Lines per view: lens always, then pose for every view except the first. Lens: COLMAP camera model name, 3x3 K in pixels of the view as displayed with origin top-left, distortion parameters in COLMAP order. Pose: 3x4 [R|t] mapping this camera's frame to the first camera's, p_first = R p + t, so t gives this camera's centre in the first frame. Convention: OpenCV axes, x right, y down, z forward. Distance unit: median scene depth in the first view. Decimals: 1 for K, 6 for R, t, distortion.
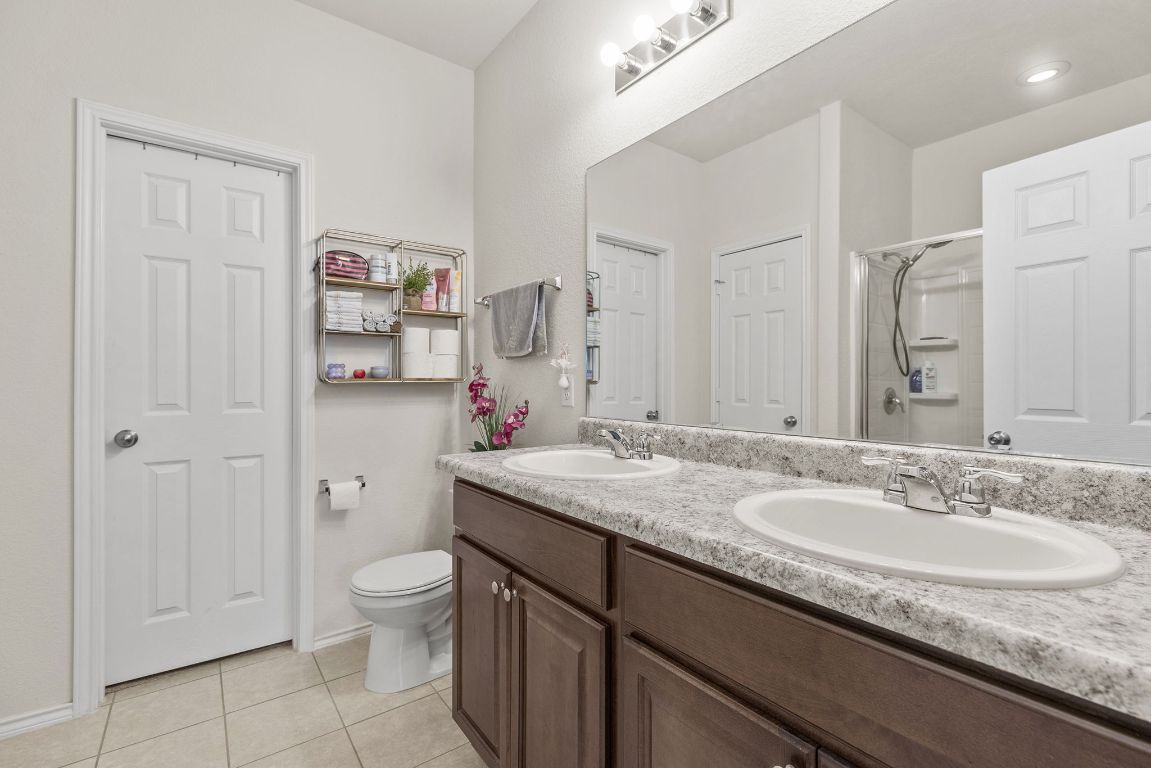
lens RADIAL K [[519.7, 0, 573.5], [0, 519.7, 382.2], [0, 0, 1]] dist [0.000801, 0.000068]
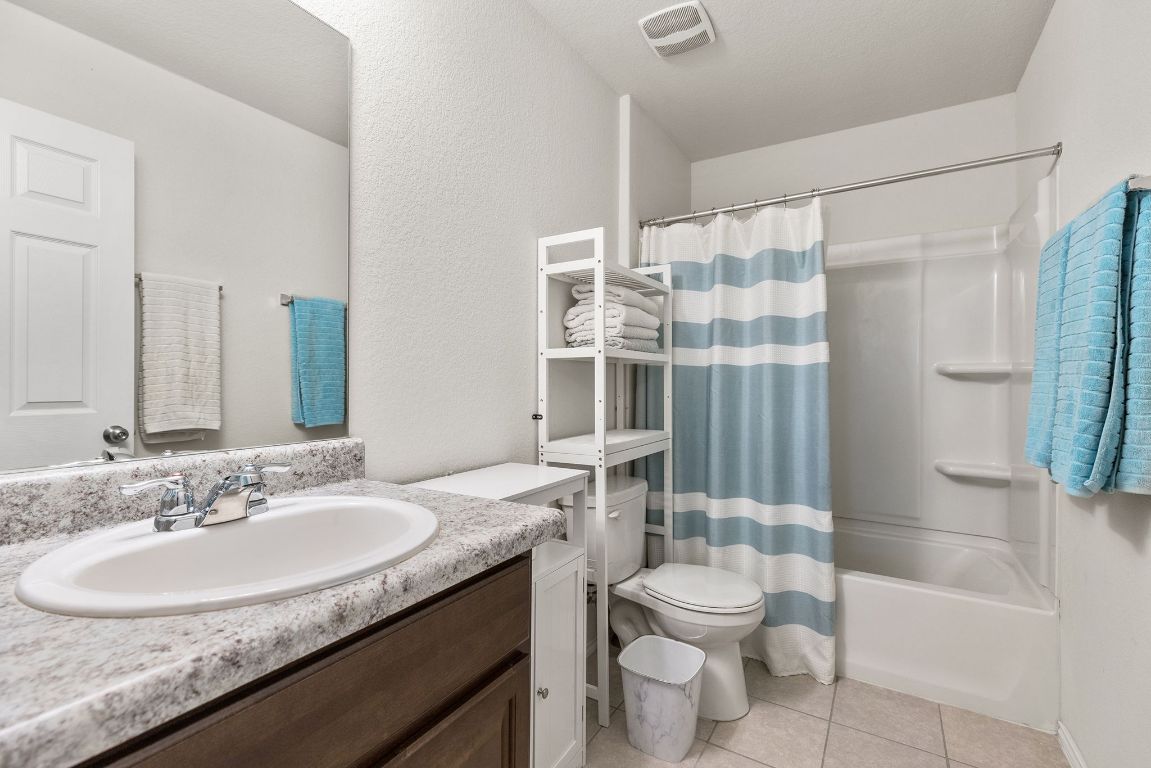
lens RADIAL K [[519.7, 0, 570.9], [0, 519.7, 384.2], [0, 0, 1]] dist [0.000801, 0.000068]
pose [[-0.388829, -0.006958, 0.921284, -0.305012], [-0.001689, 0.999975, 0.006839, -0.013770], [-0.921308, 0.001103, -0.388831, 0.727929]]
